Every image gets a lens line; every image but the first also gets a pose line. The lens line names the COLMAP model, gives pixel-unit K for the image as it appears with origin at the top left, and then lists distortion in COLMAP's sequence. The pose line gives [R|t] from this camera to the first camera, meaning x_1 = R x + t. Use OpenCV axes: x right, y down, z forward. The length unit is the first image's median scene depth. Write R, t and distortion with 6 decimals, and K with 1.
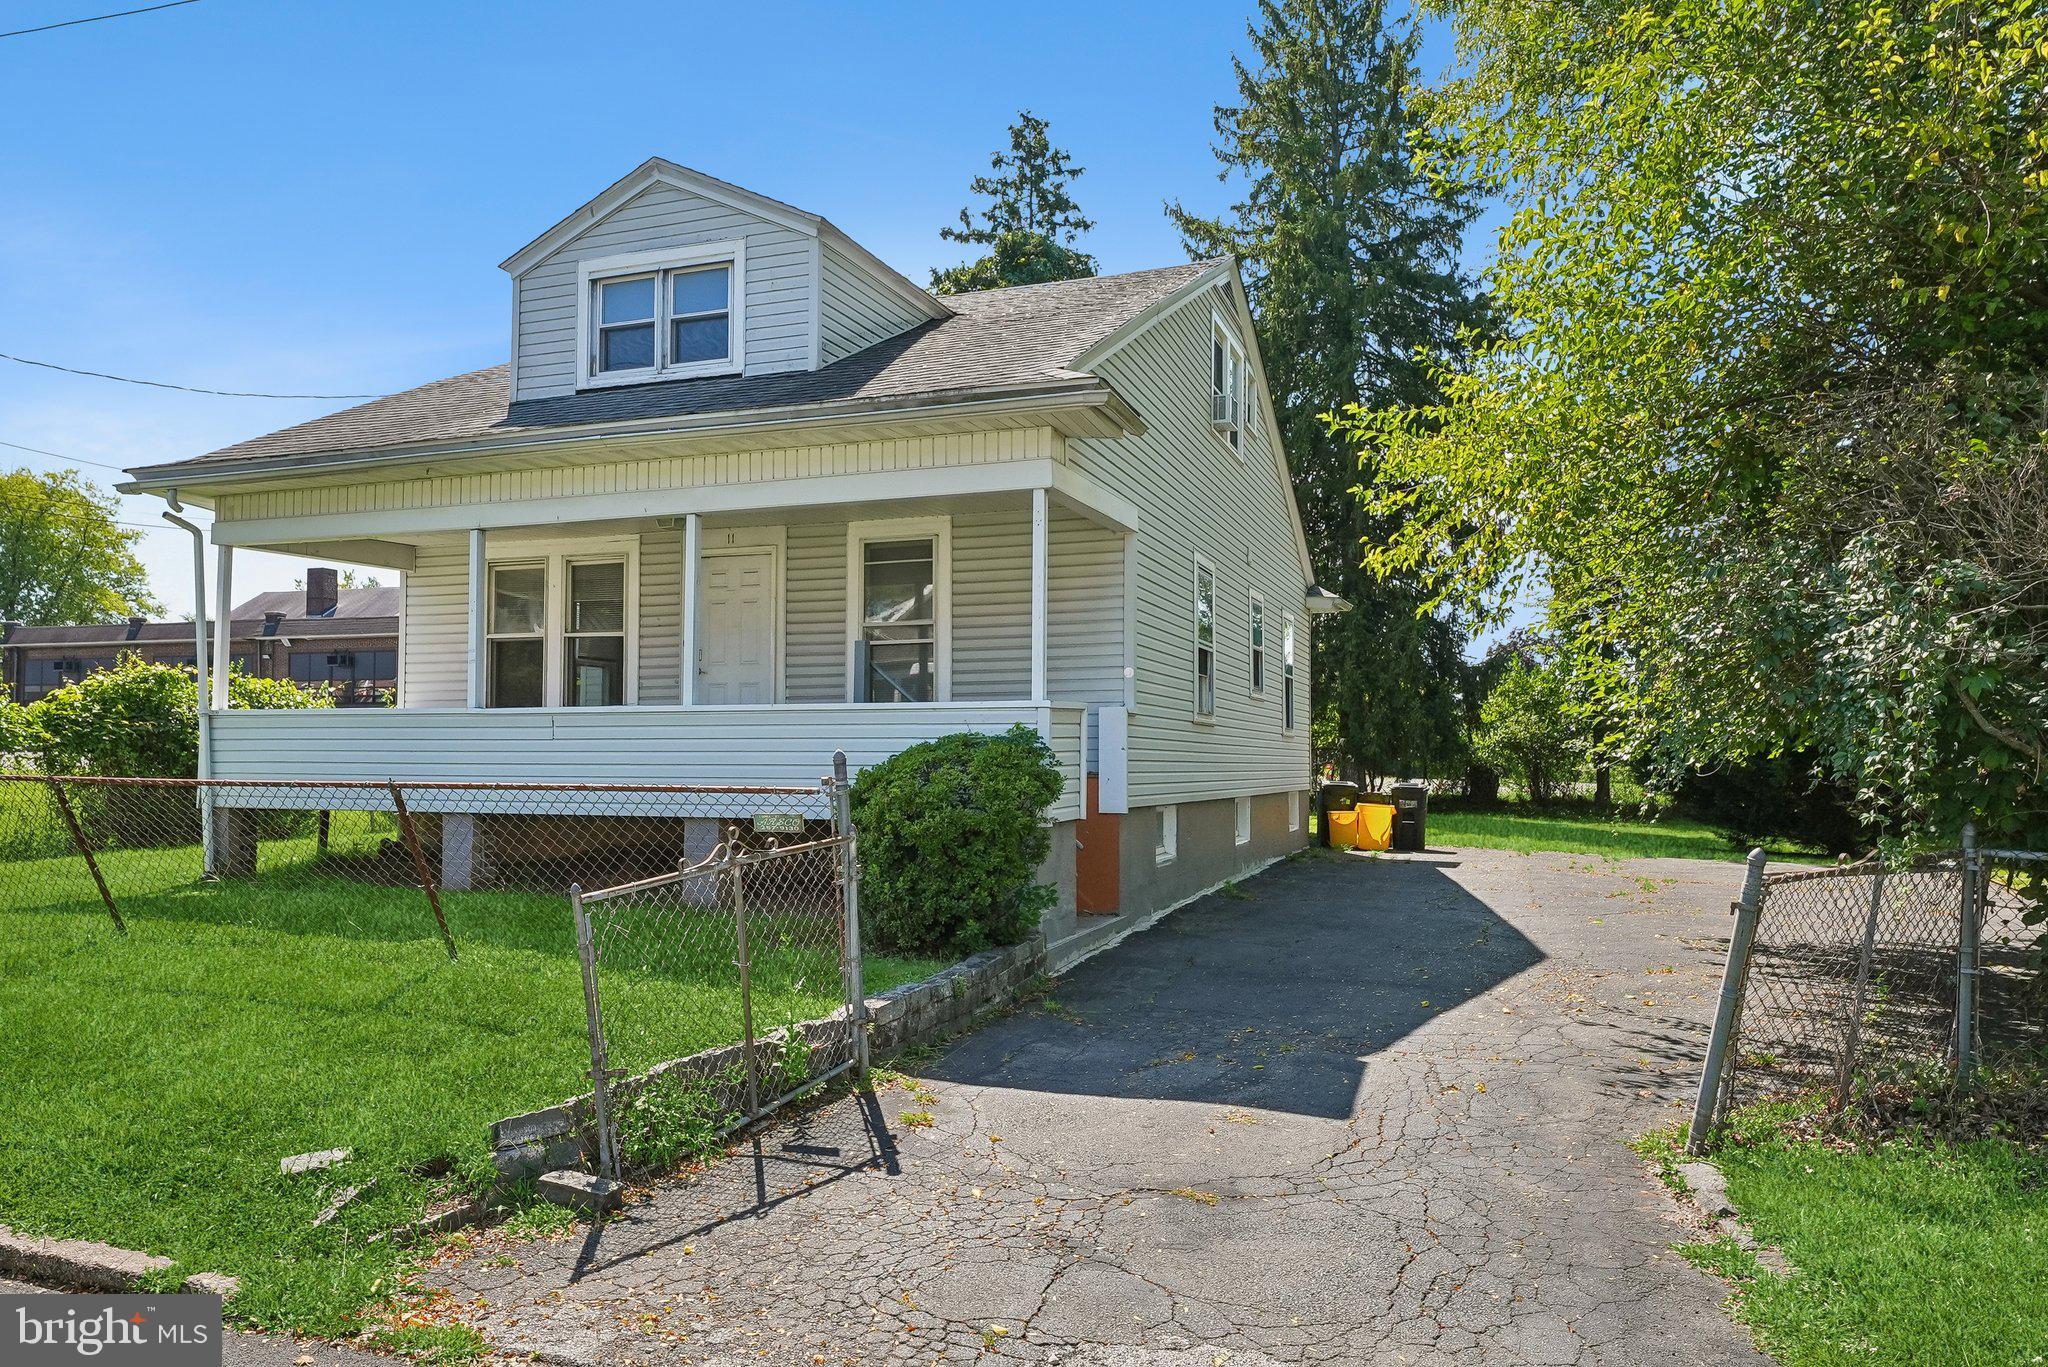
lens RADIAL K [[1396.0, 0, 1020.8], [0, 1396.0, 690.9], [0, 0, 1]] dist [0.000990, 0.001842]
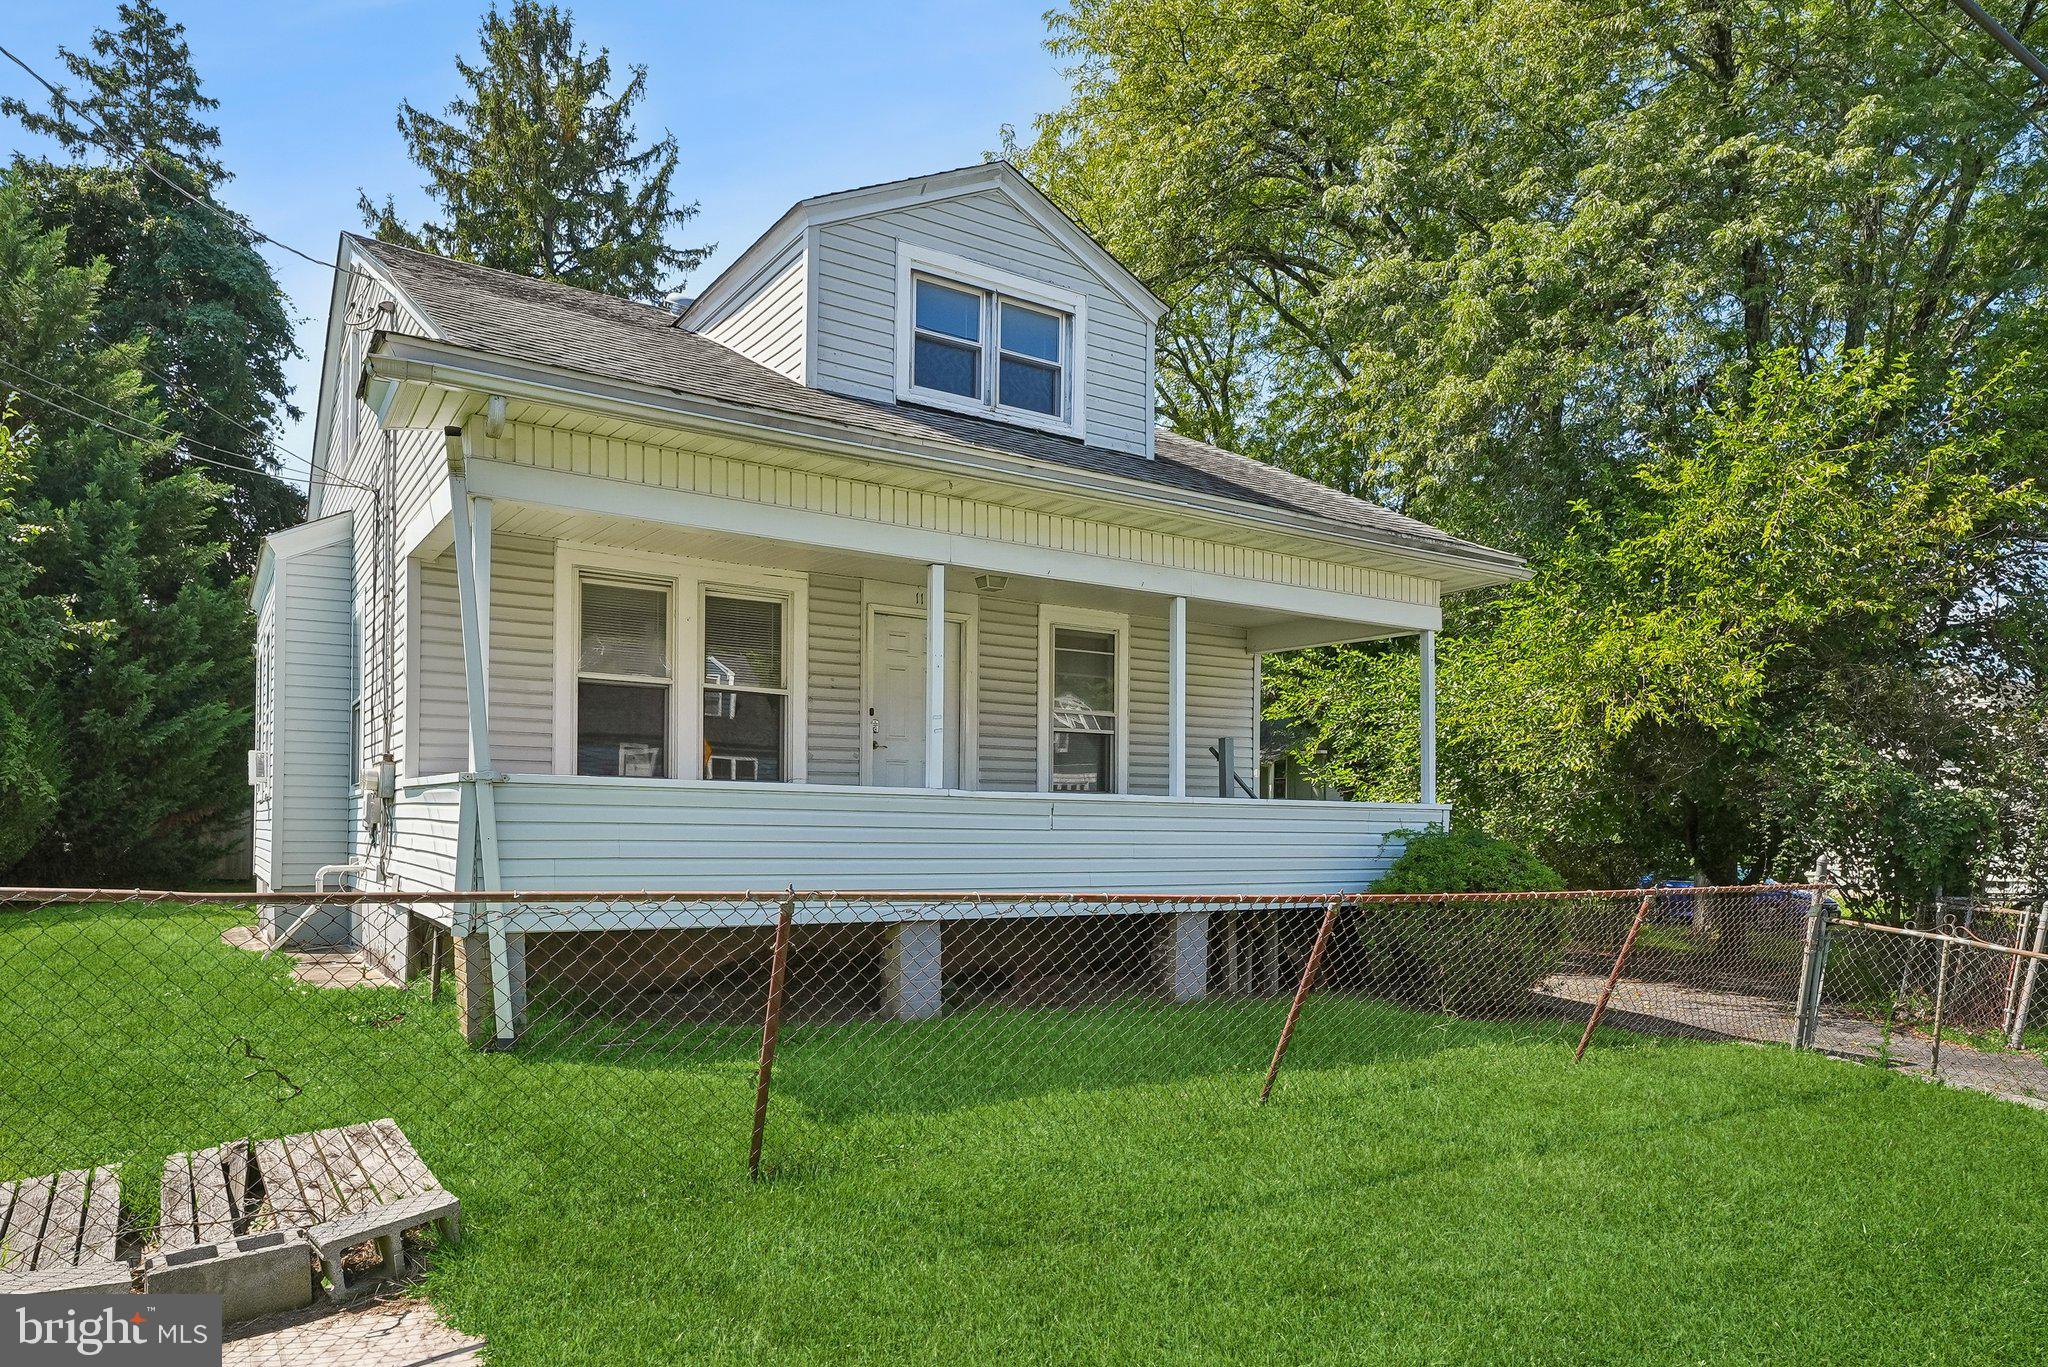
lens RADIAL K [[1305.9, 0, 1021.6], [0, 1305.9, 728.7], [0, 0, 1]] dist [0.150084, -0.115983]
pose [[0.604204, 0.067760, 0.793943, -0.877247], [-0.047901, 0.997665, -0.048693, 0.011409], [-0.795388, -0.008610, 0.606039, 0.472384]]
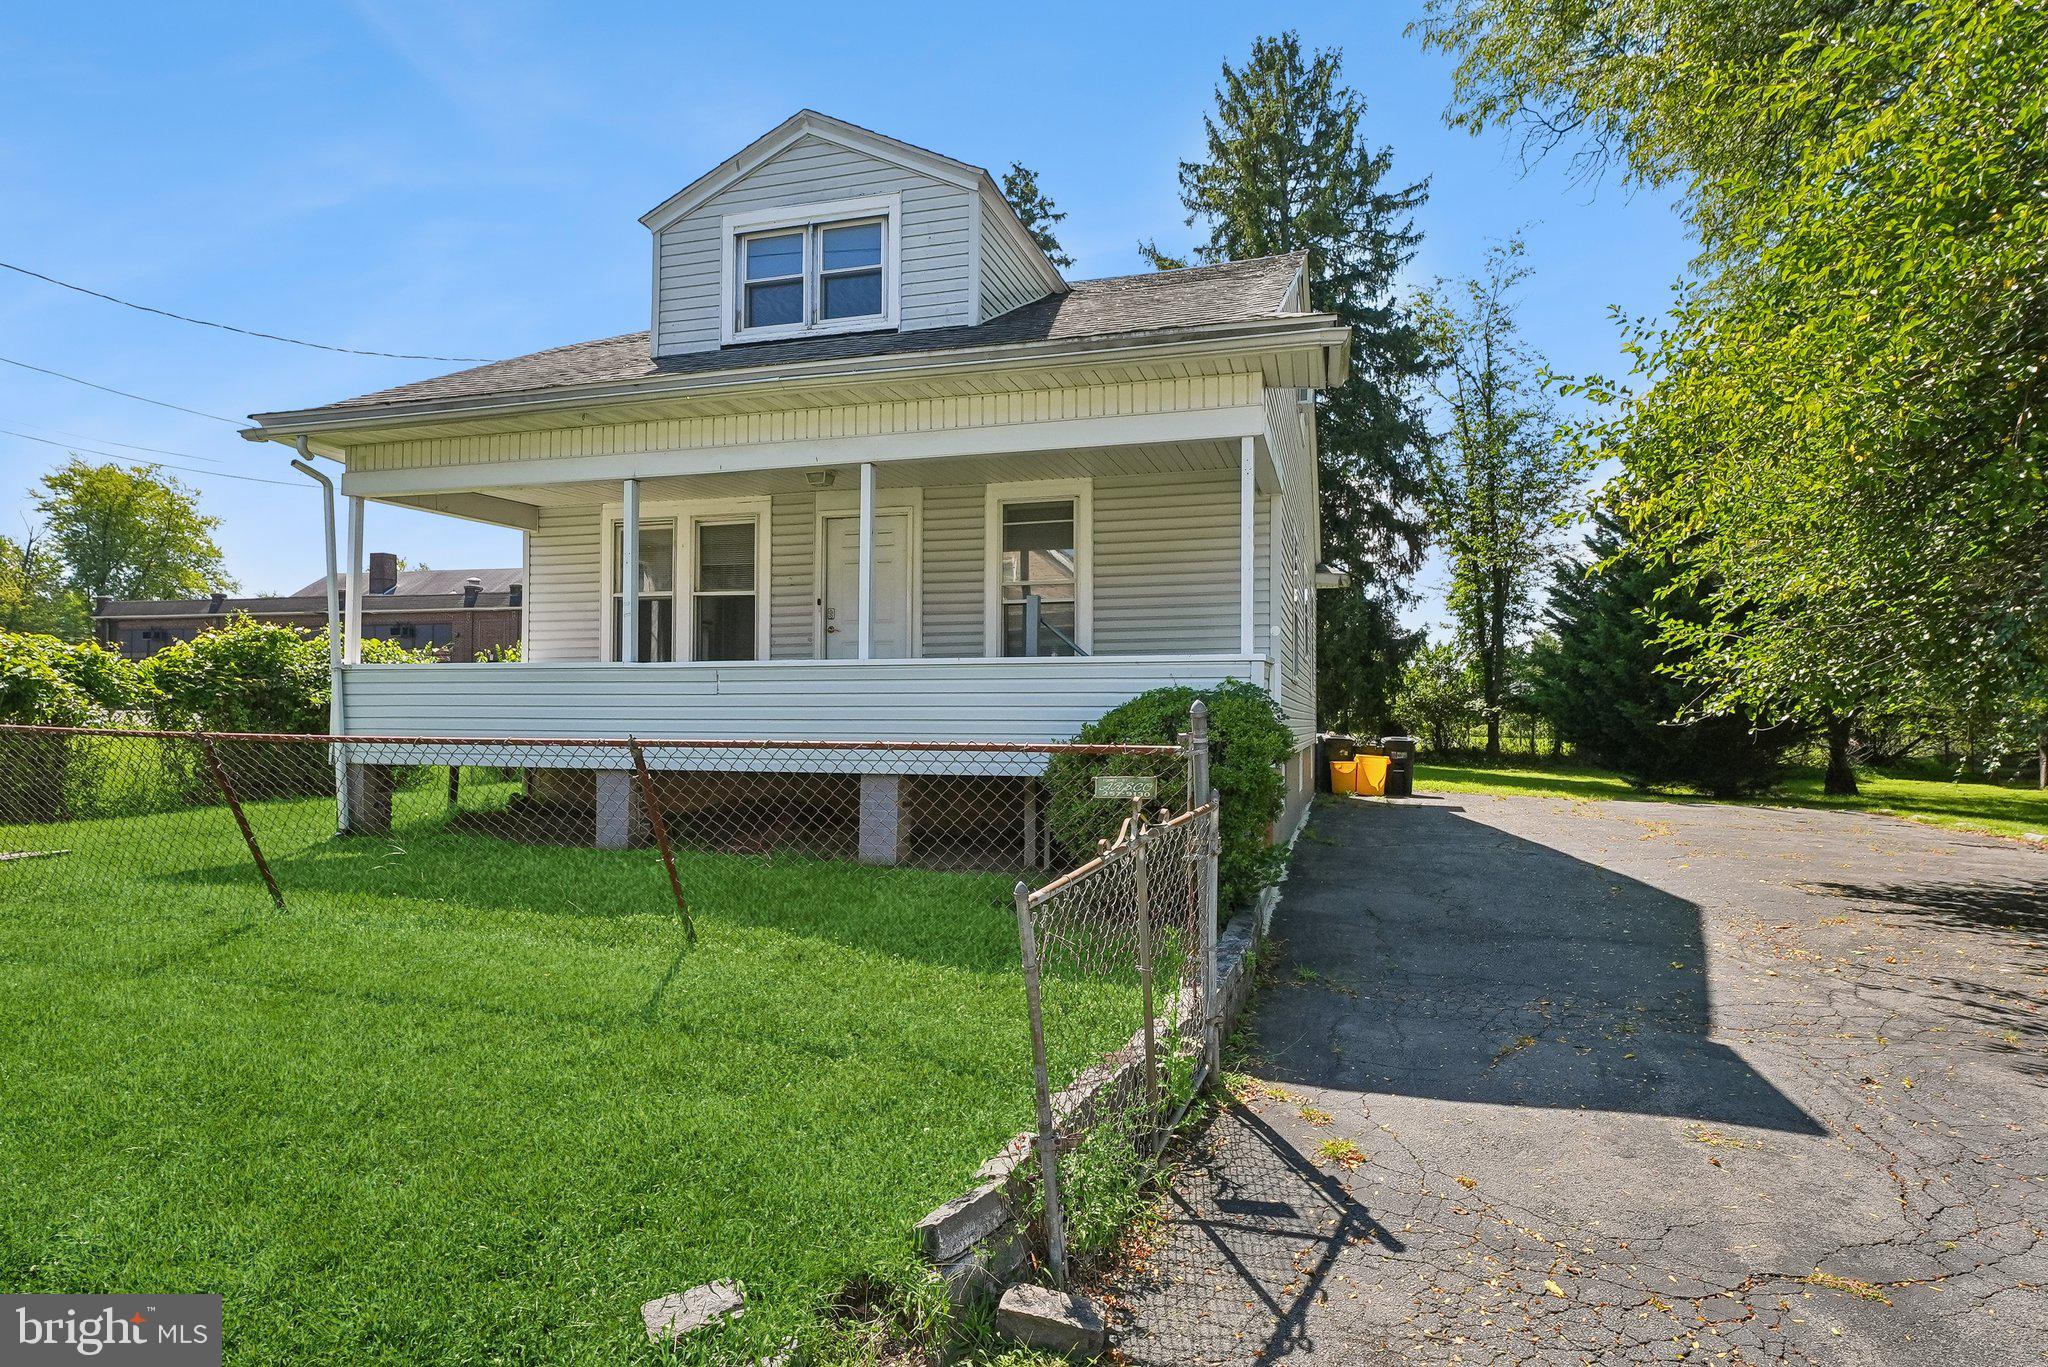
lens RADIAL K [[1107.5, 0, 1024.0], [0, 1107.5, 683.5], [0, 0, 1]] dist [0.000238, -0.000293]
pose [[0.997489, 0.002415, 0.070784, -0.158225], [-0.003706, 0.999829, 0.018116, 0.011127], [-0.070728, -0.018333, 0.997327, 0.191075]]
